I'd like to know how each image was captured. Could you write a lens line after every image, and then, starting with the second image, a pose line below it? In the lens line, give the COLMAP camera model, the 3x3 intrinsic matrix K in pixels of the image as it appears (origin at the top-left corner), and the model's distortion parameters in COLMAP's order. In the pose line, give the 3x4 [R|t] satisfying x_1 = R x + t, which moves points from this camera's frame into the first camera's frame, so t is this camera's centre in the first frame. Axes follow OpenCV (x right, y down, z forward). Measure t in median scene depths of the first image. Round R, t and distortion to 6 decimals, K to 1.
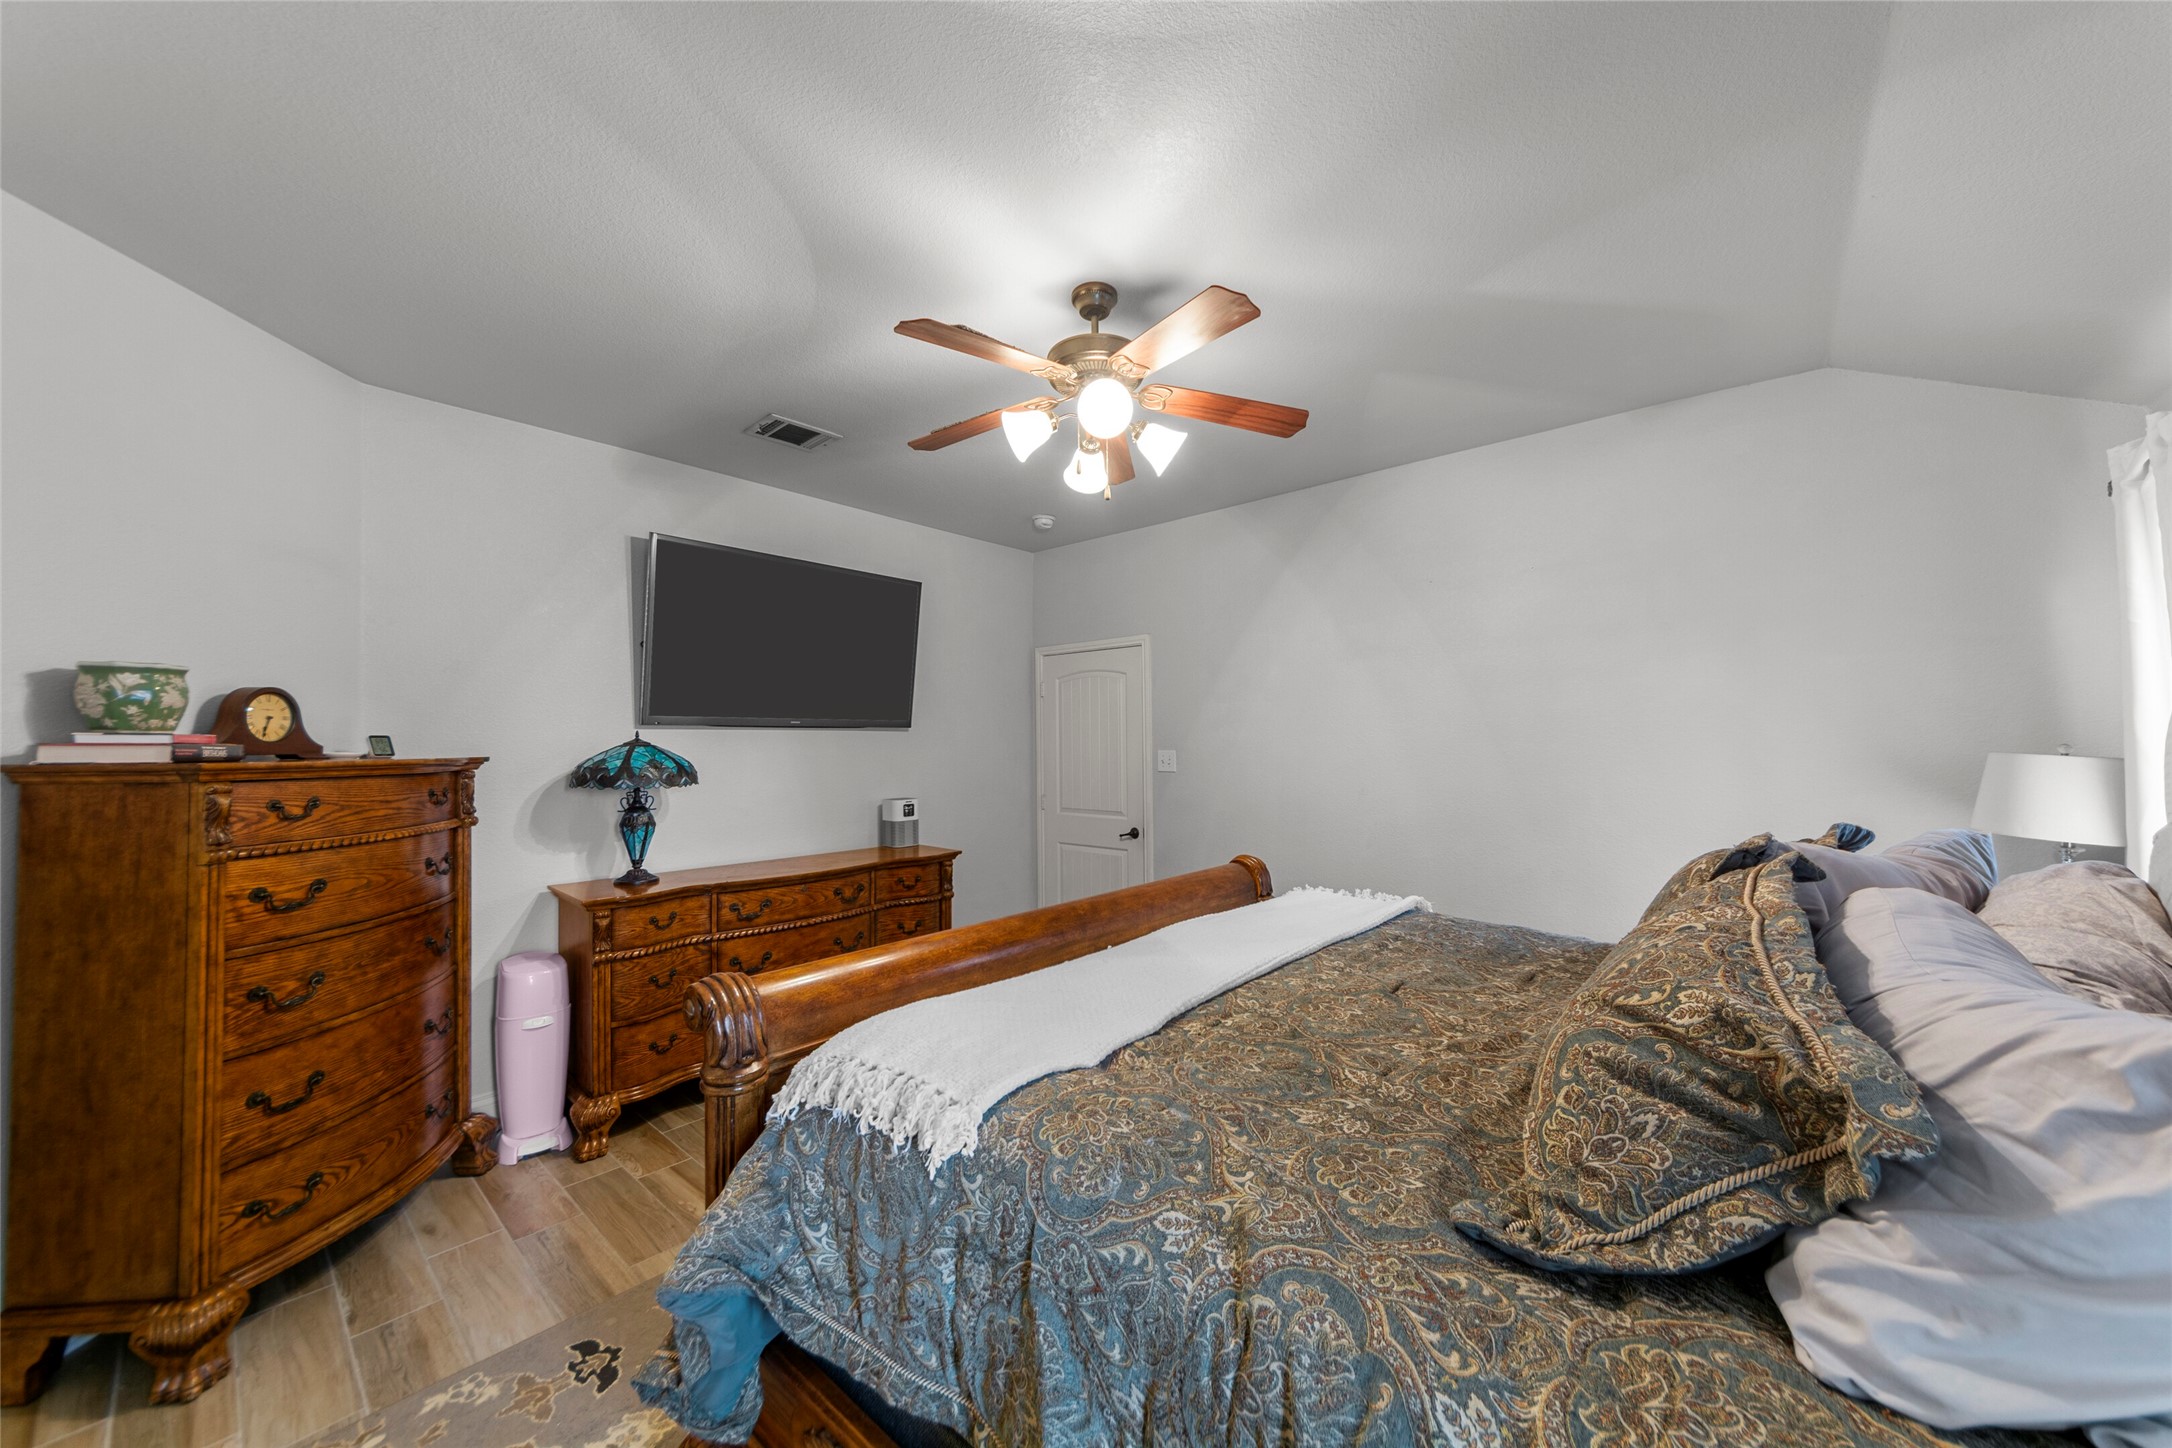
lens RADIAL K [[783.3, 0, 1089.5], [0, 783.3, 744.2], [0, 0, 1]] dist [0.001918, 0.000081]
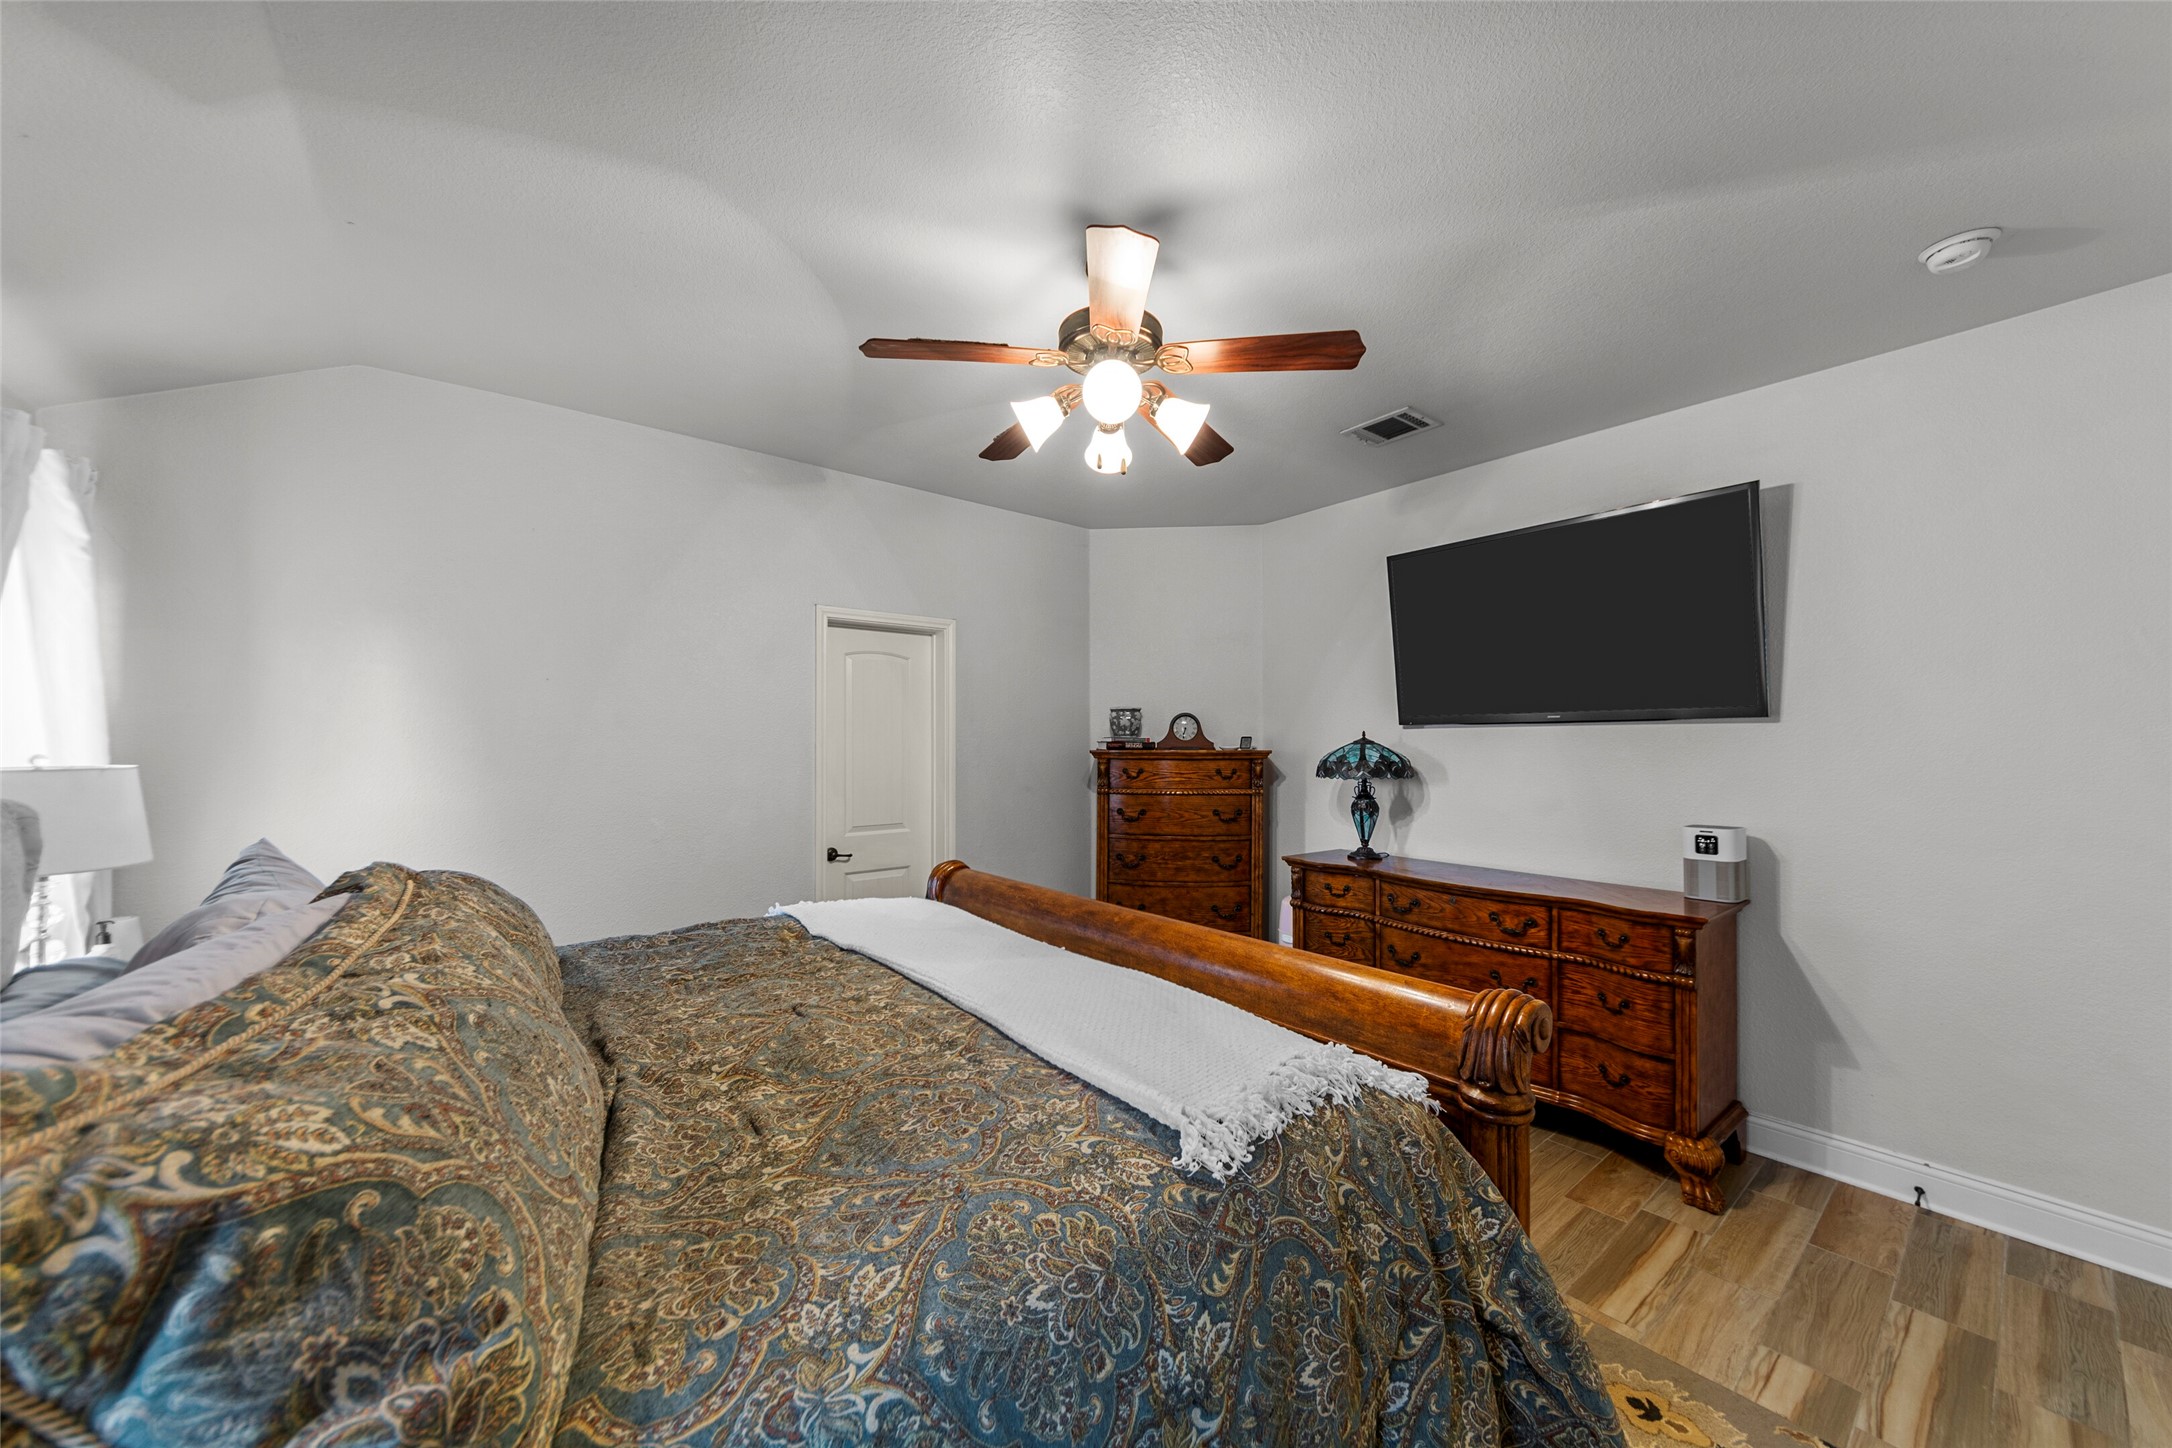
lens RADIAL K [[783.3, 0, 1089.5], [0, 783.3, 744.2], [0, 0, 1]] dist [0.001918, 0.000081]
pose [[-0.189166, 0.008425, -0.981909, 0.681381], [0.001829, 0.999964, 0.008227, -0.007582], [0.981943, -0.000239, -0.189174, 0.833157]]
